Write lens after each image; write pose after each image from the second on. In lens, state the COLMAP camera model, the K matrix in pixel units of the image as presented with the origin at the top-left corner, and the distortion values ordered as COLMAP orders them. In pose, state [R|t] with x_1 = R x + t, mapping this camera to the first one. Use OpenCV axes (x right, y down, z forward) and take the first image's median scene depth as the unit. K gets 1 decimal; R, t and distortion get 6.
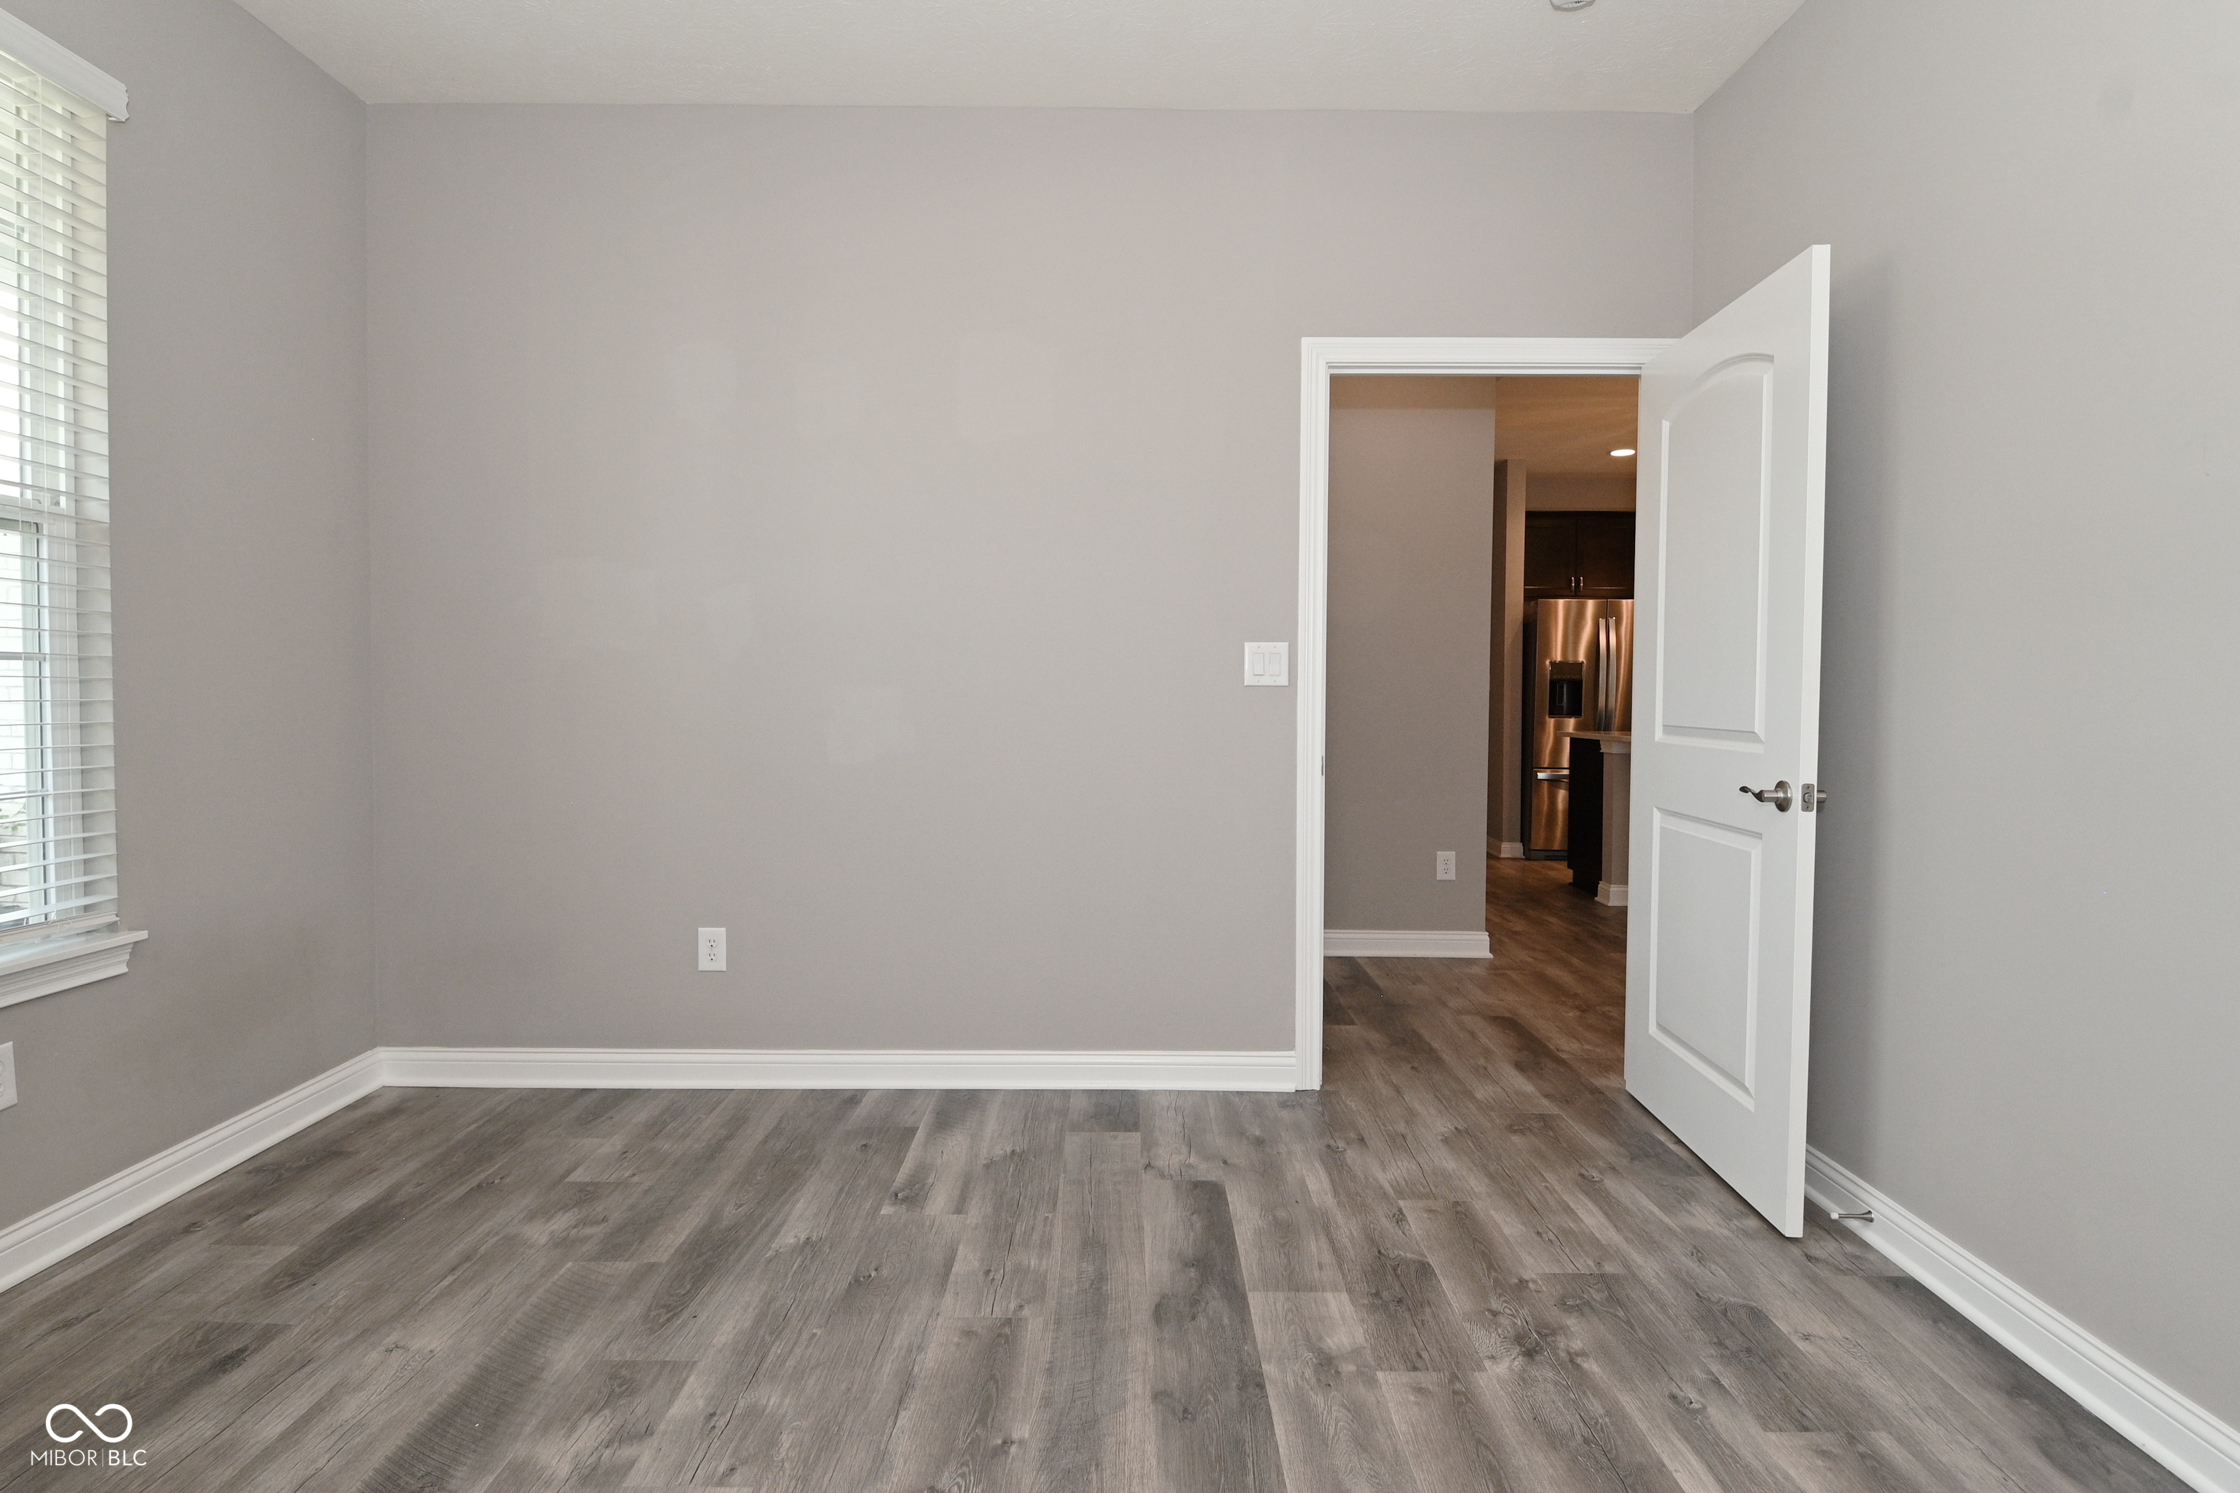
lens RADIAL K [[1187.0, 0, 1122.2], [0, 1187.0, 729.7], [0, 0, 1]] dist [0.017598, -0.028857]
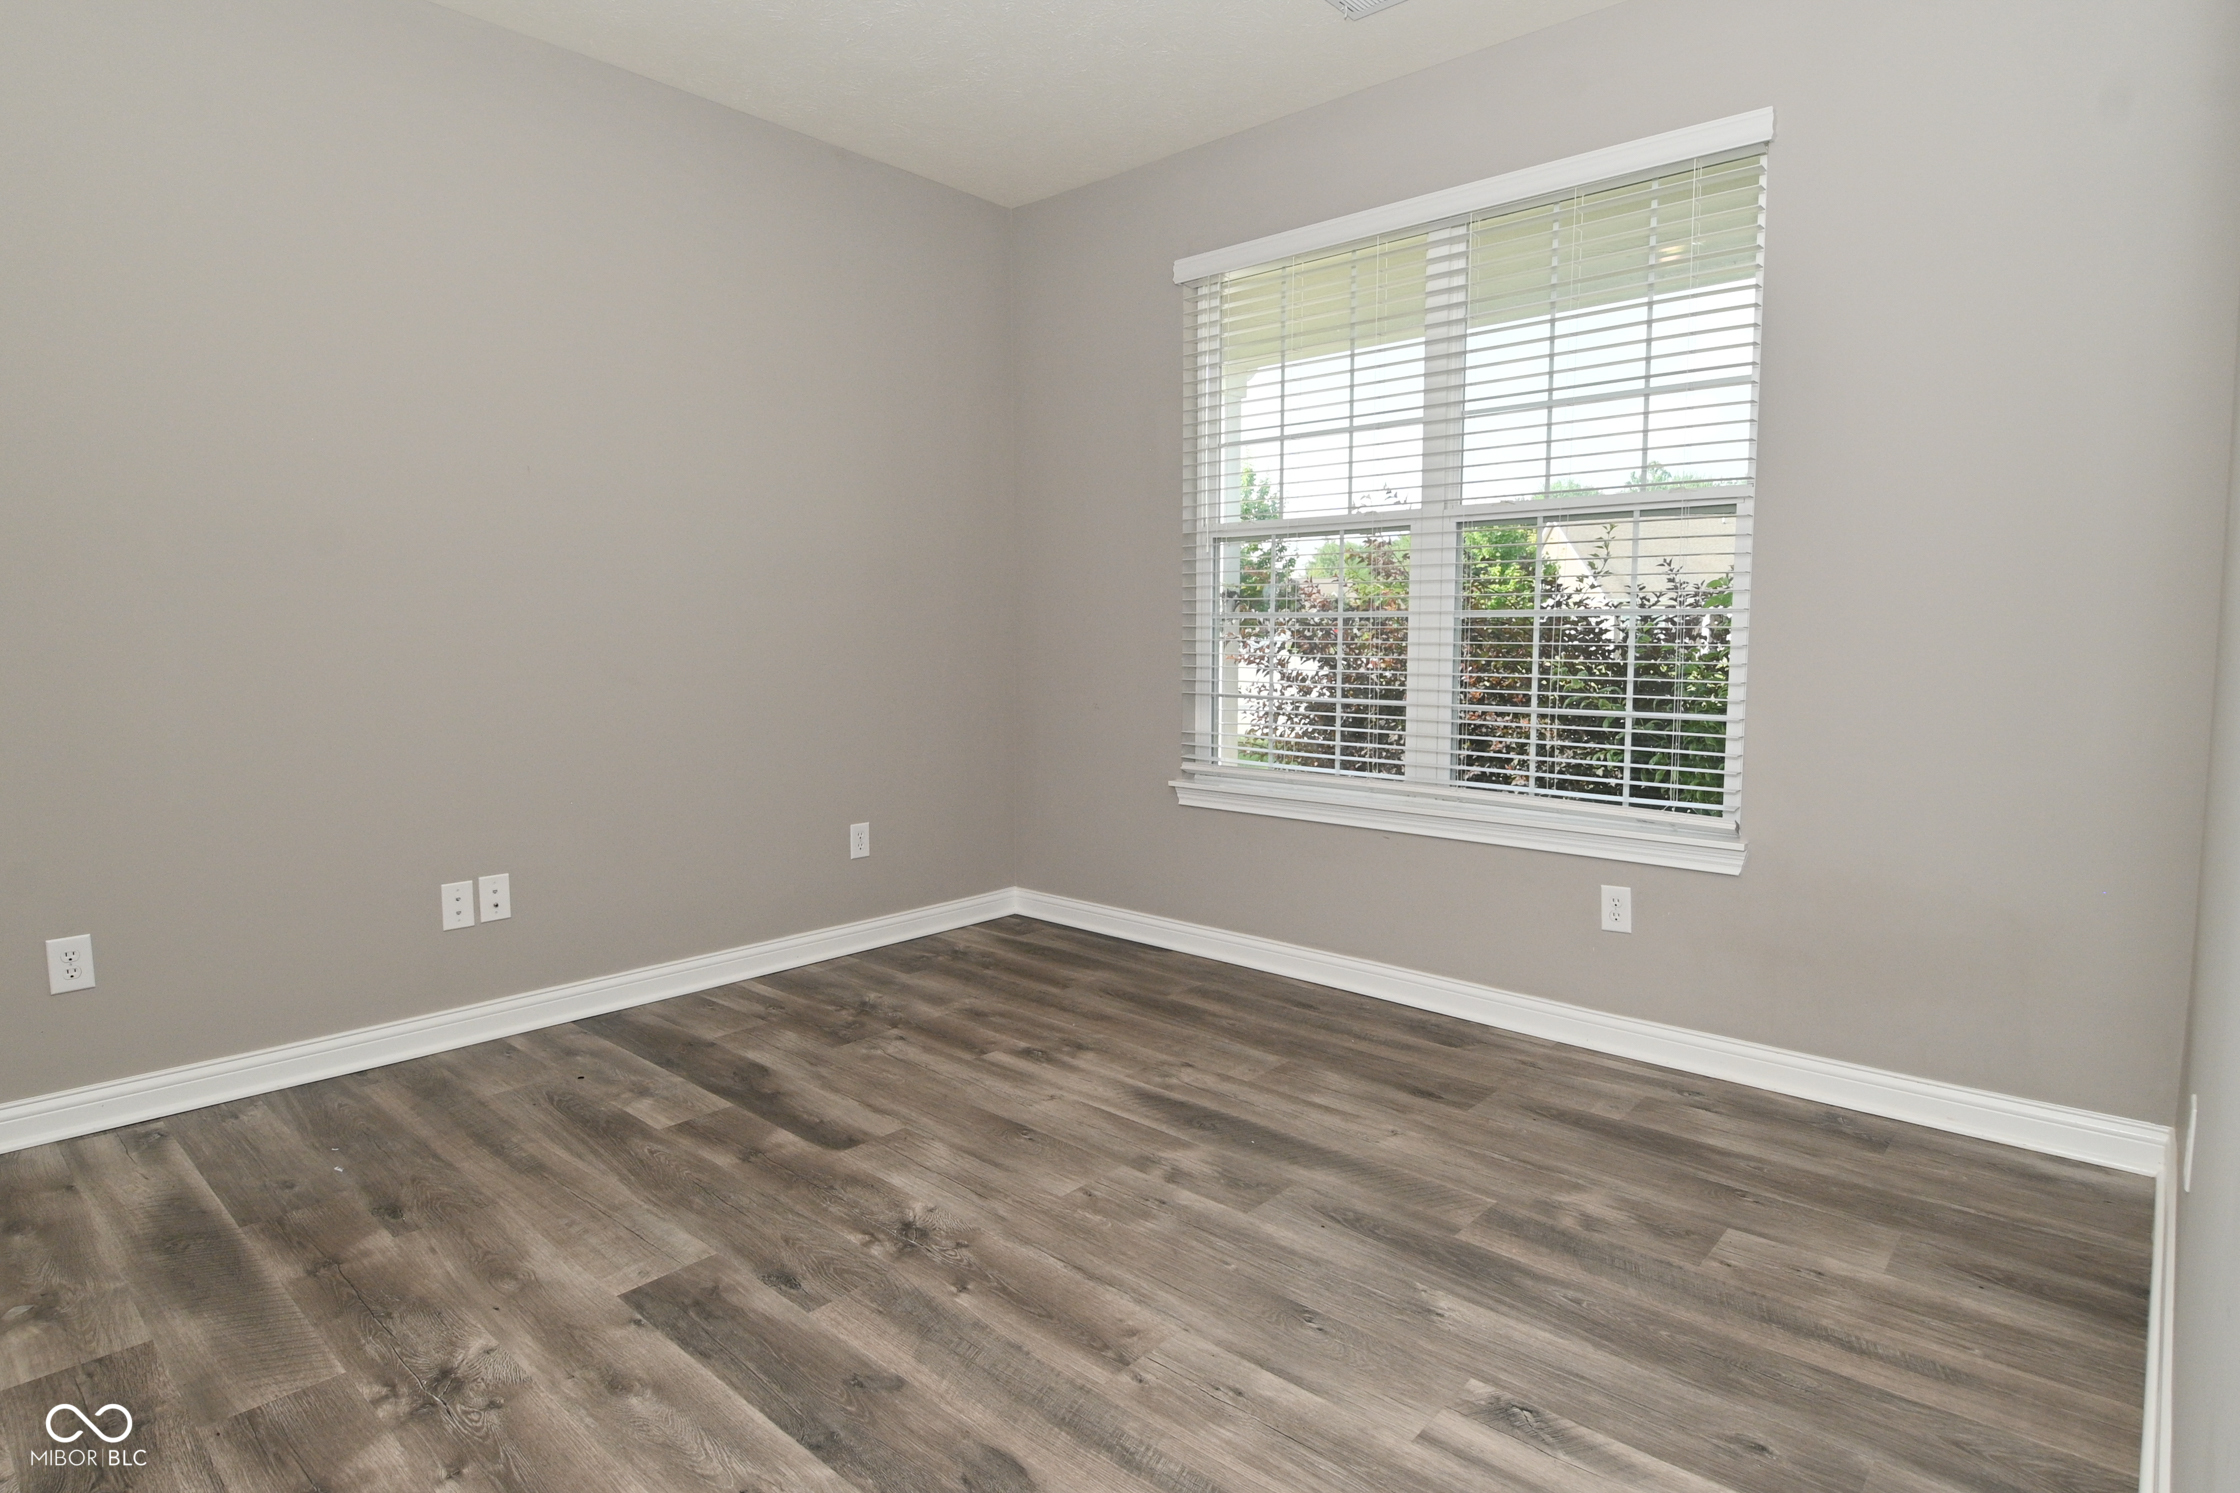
lens RADIAL K [[1187.0, 0, 1122.2], [0, 1187.0, 729.7], [0, 0, 1]] dist [0.017598, -0.028857]
pose [[-0.665951, 0.053822, -0.744052, 0.471622], [-0.032718, 0.994327, 0.101209, -0.041809], [0.745278, 0.091744, -0.660412, 1.378198]]
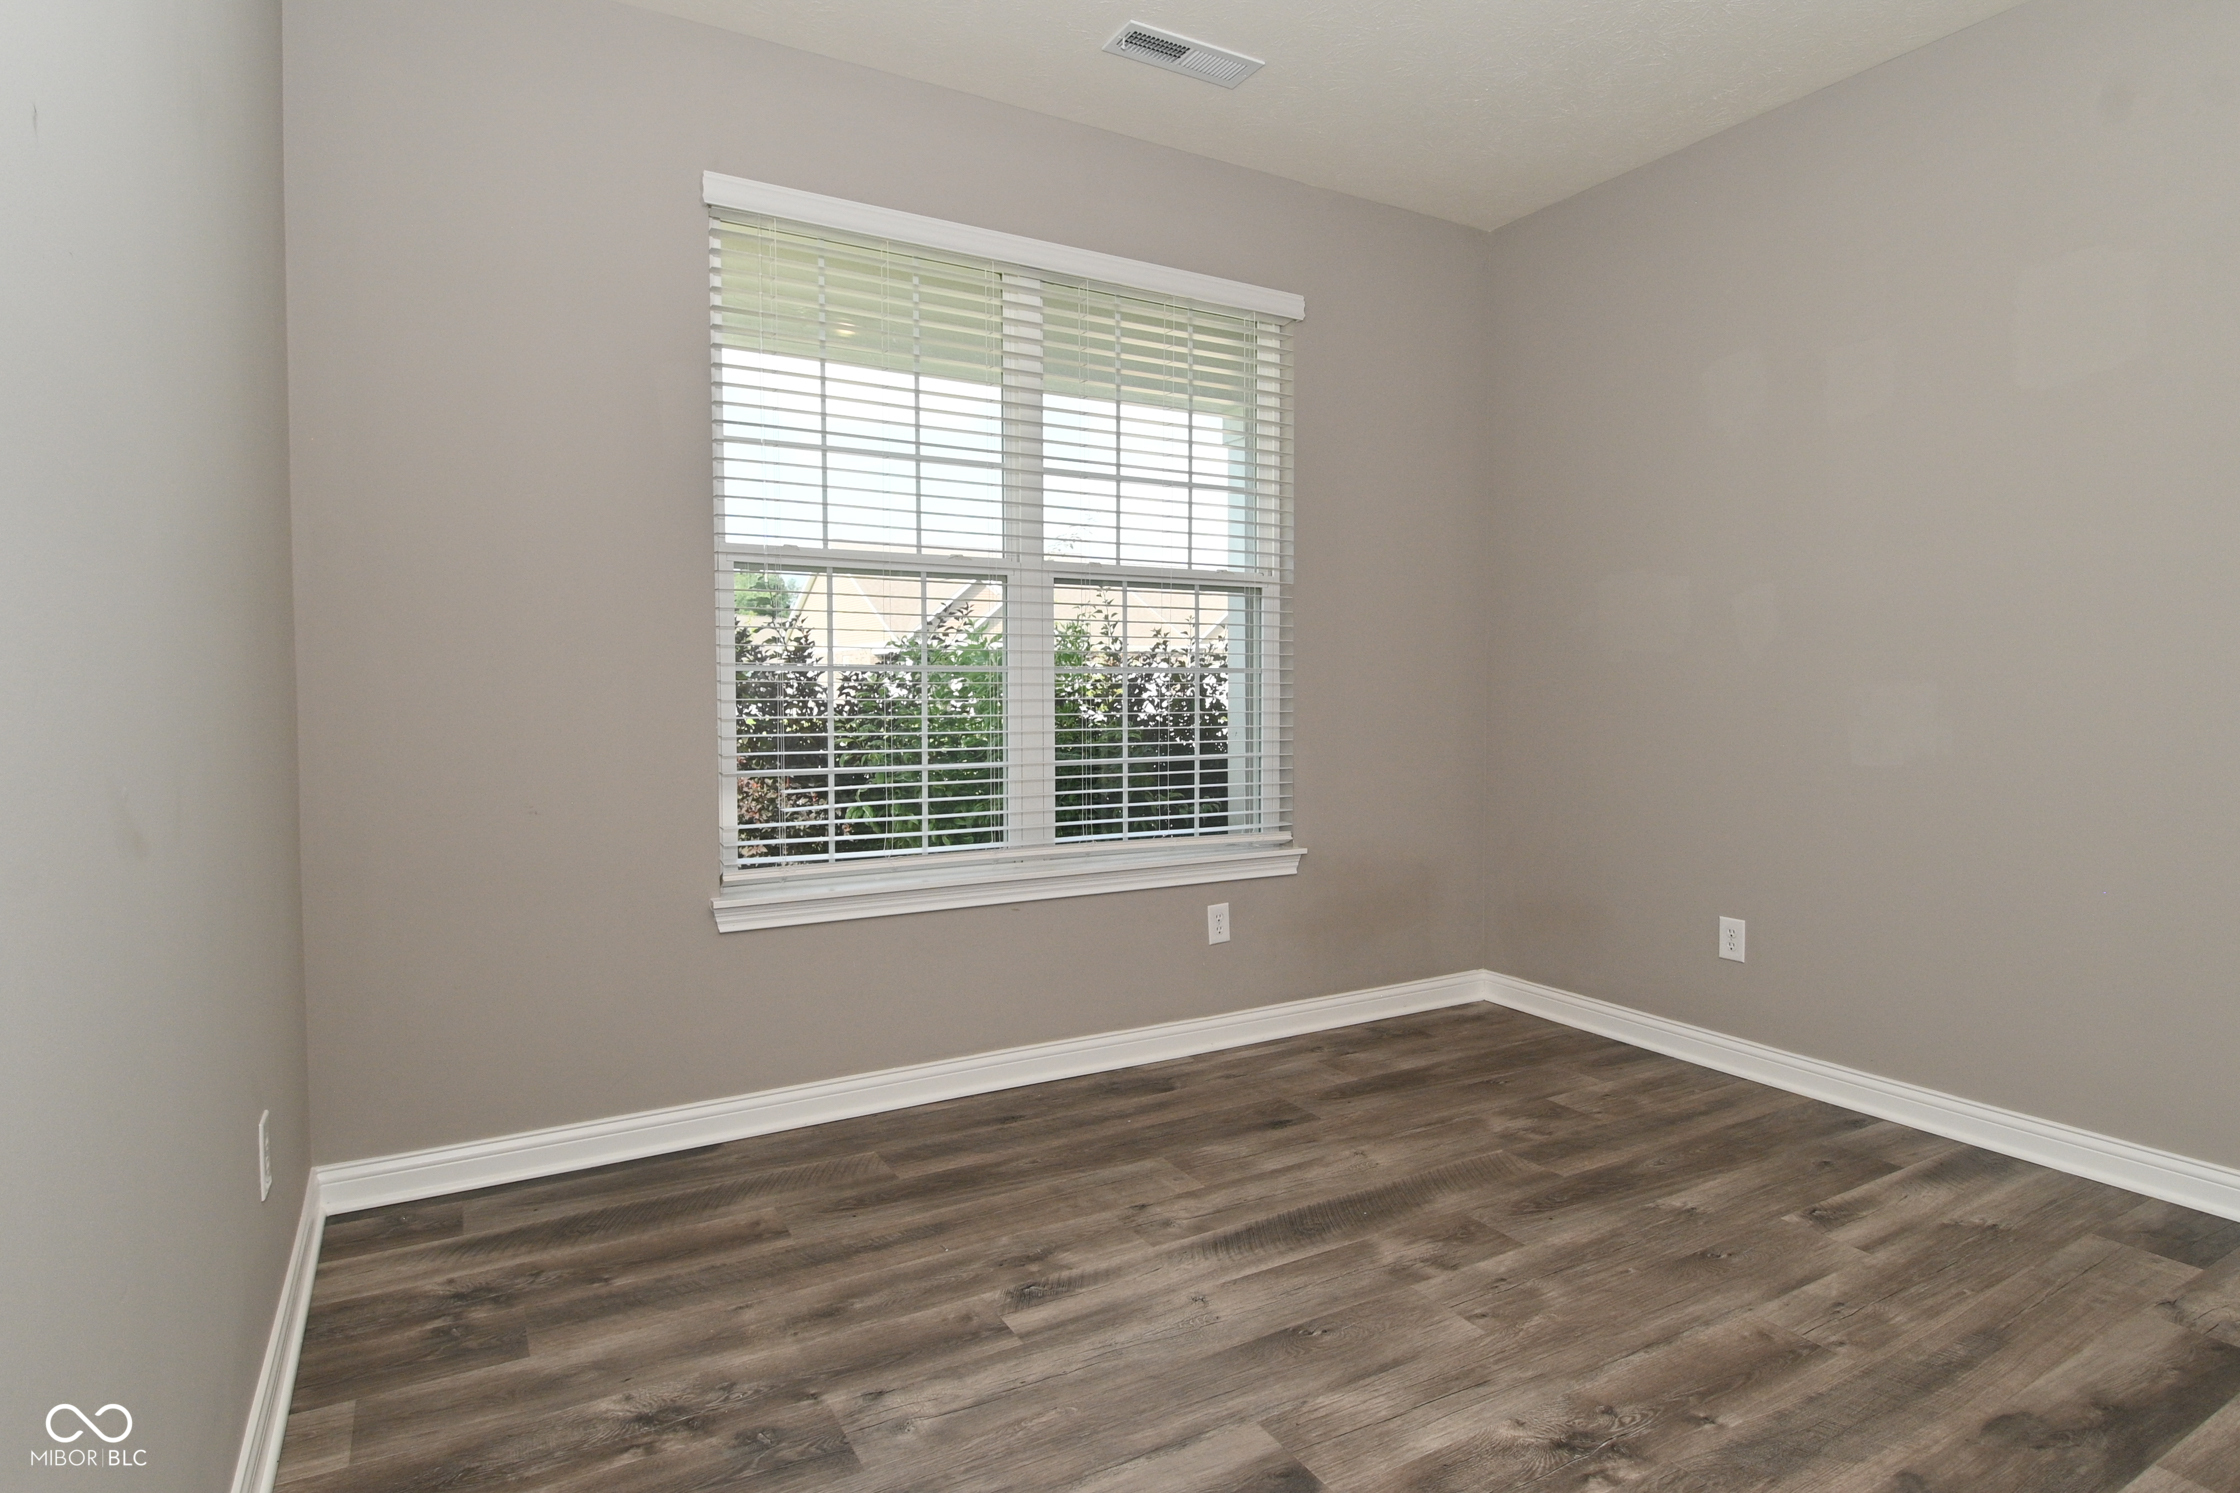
lens RADIAL K [[1187.0, 0, 1122.2], [0, 1187.0, 729.7], [0, 0, 1]] dist [0.017598, -0.028857]
pose [[0.499724, 0.026073, -0.865792, 0.396105], [-0.025387, 0.999558, 0.015448, 0.000677], [0.865813, 0.014260, 0.500165, 0.030969]]
